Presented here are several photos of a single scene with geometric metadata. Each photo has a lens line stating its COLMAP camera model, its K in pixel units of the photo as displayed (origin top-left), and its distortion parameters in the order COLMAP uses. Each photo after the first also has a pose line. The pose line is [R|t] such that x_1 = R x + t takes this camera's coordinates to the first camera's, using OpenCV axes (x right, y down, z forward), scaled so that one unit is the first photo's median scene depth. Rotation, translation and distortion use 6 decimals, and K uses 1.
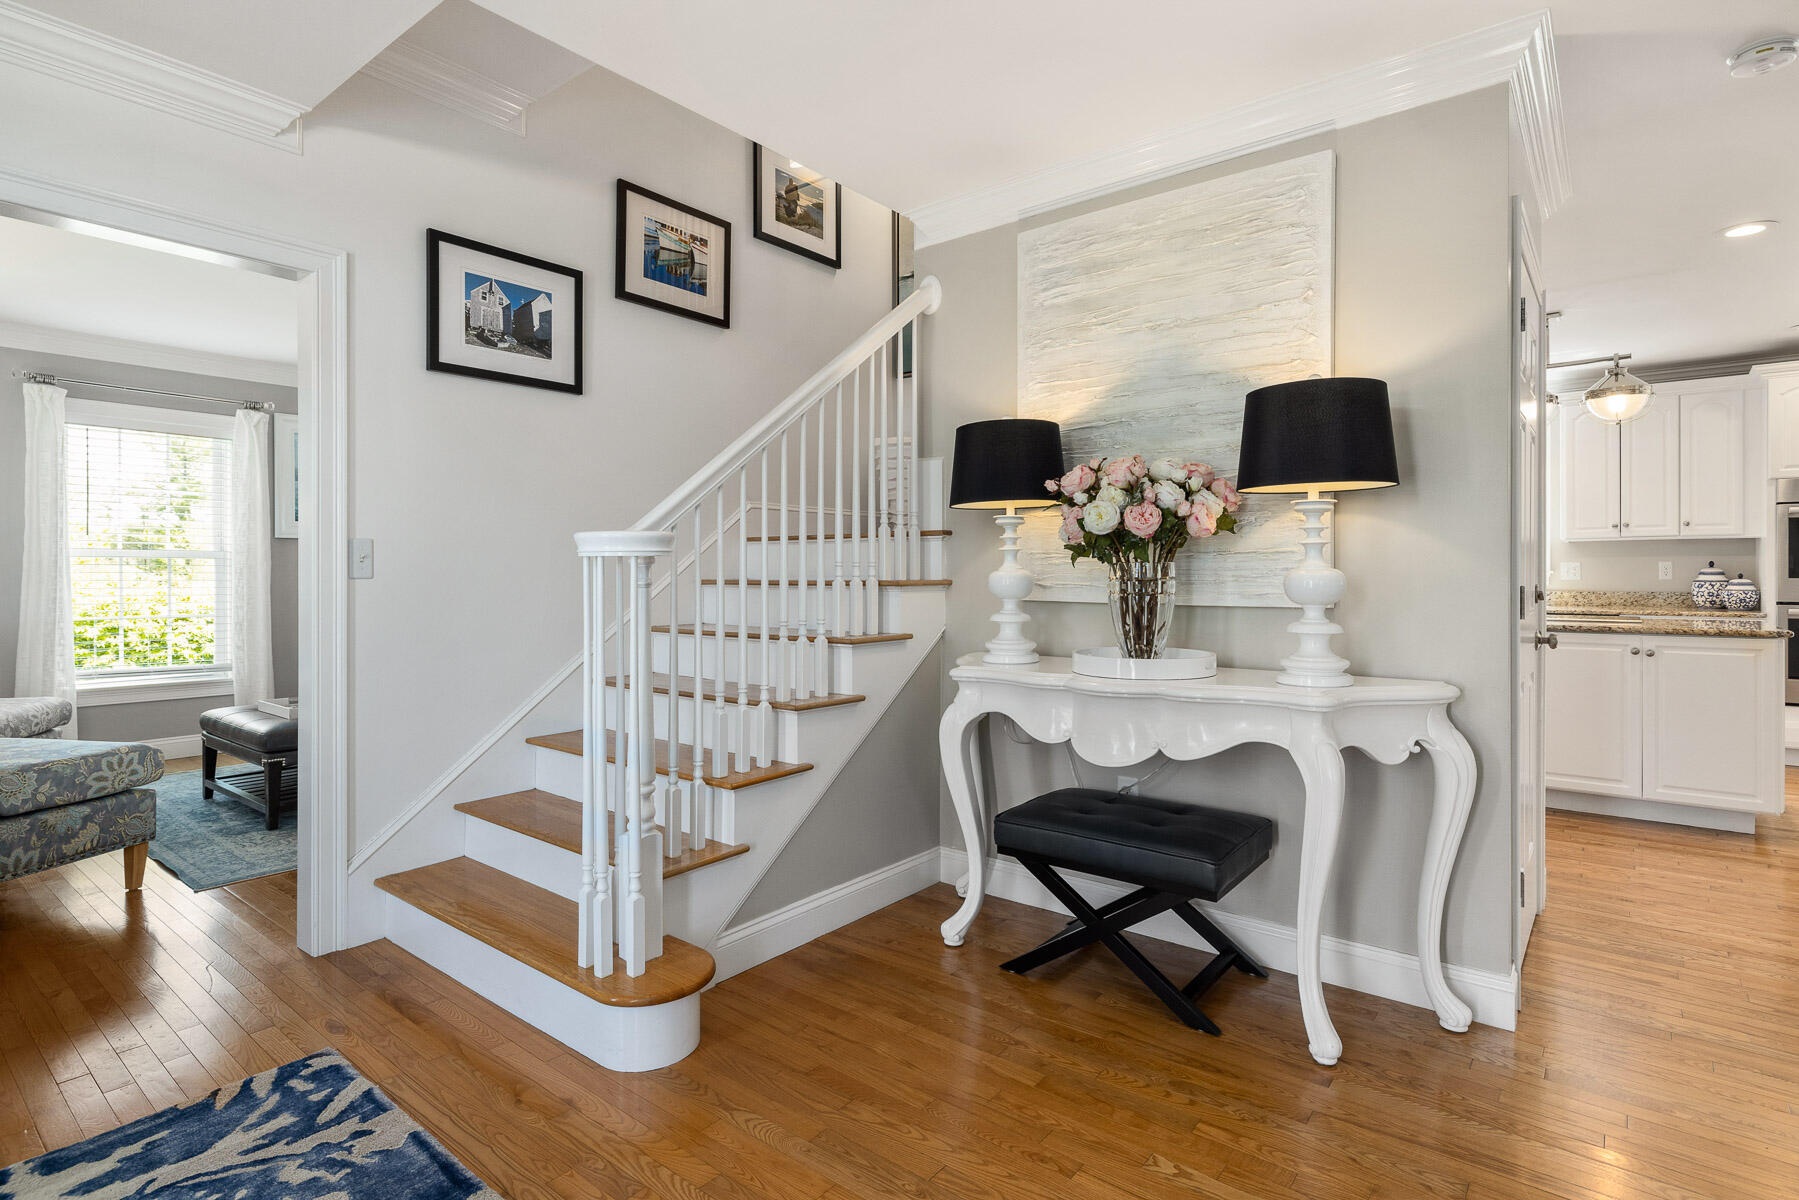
lens RADIAL K [[905.4, 0, 900.3], [0, 905.4, 582.3], [0, 0, 1]] dist [0.001938, -0.001552]
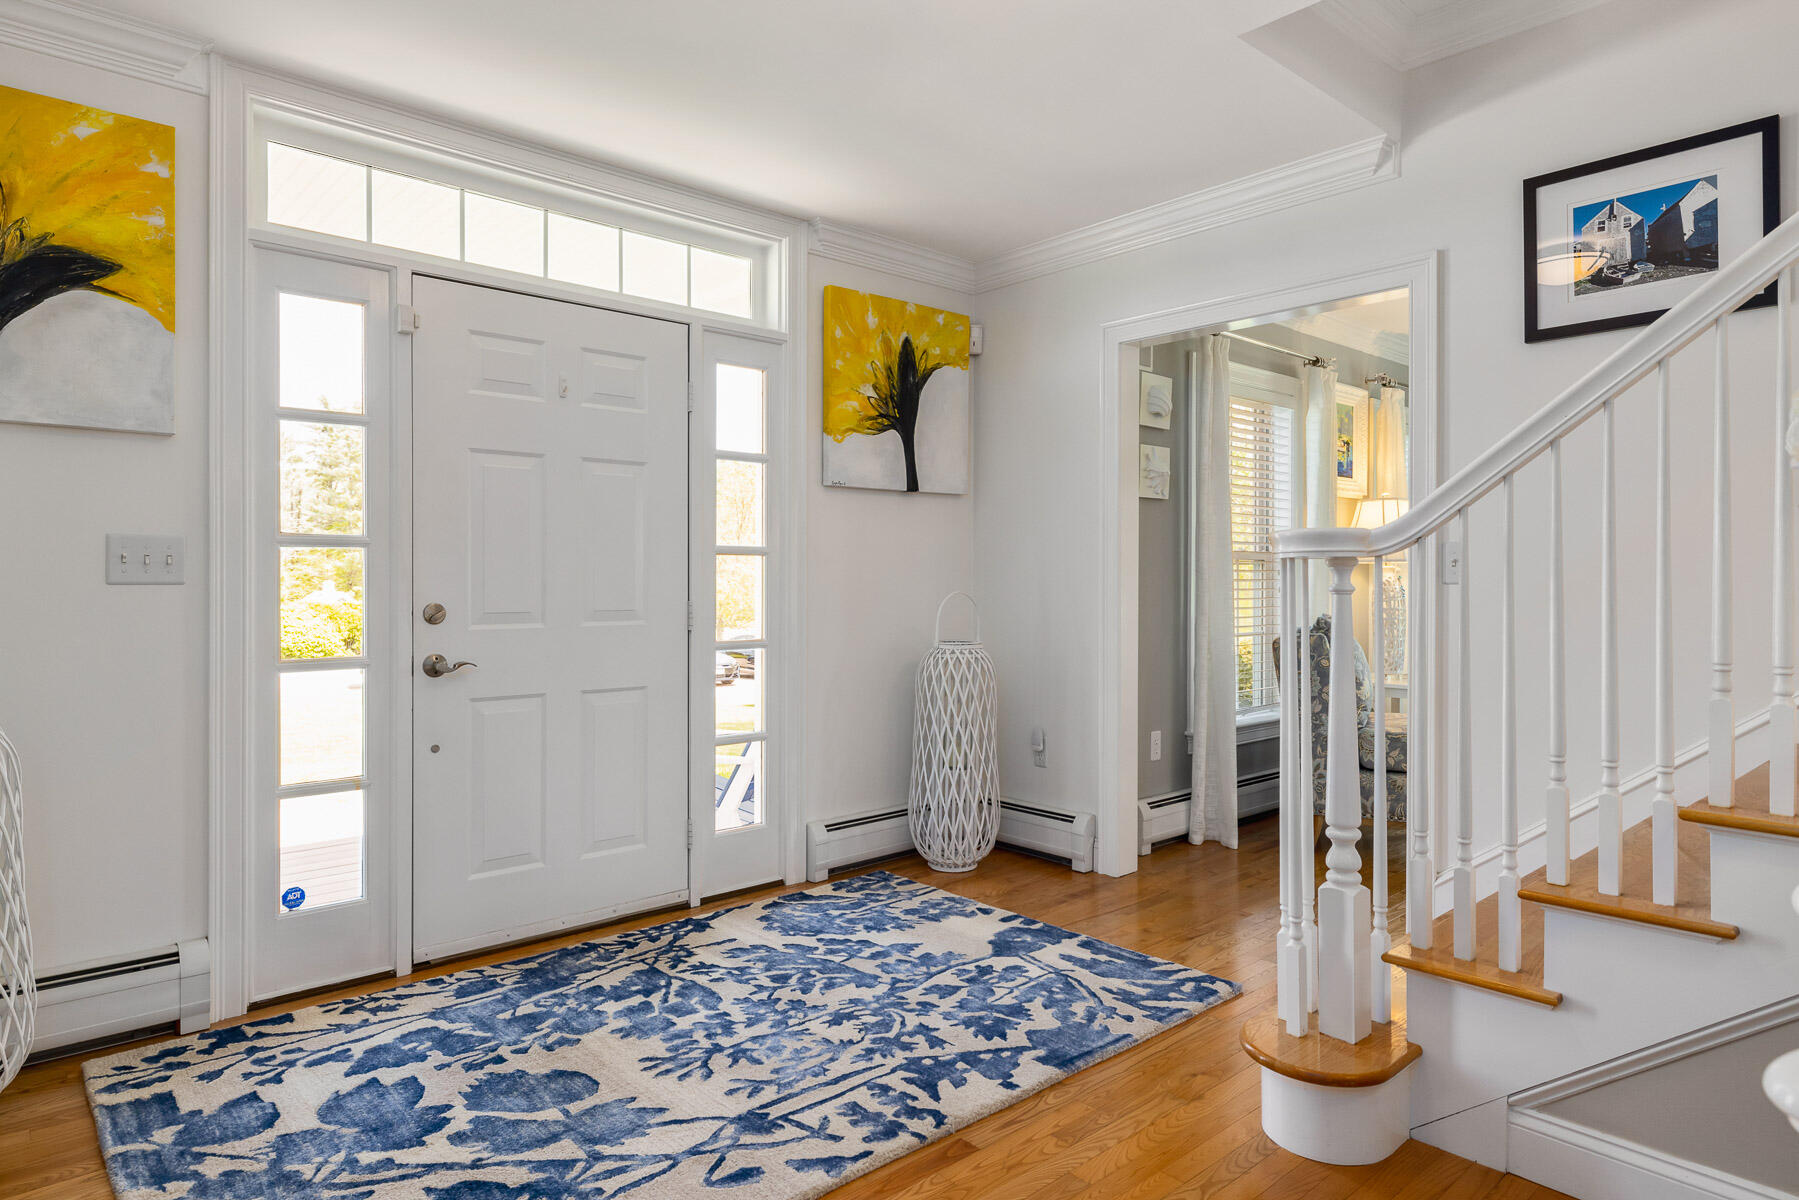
lens RADIAL K [[1055.5, 0, 904.9], [0, 1055.5, 584.8], [0, 0, 1]] dist [0.000530, 0.000971]
pose [[-0.159413, 0.008619, -0.987174, 0.572321], [-0.014016, 0.999841, 0.010993, -0.006037], [0.987113, 0.015589, -0.159266, 0.578761]]
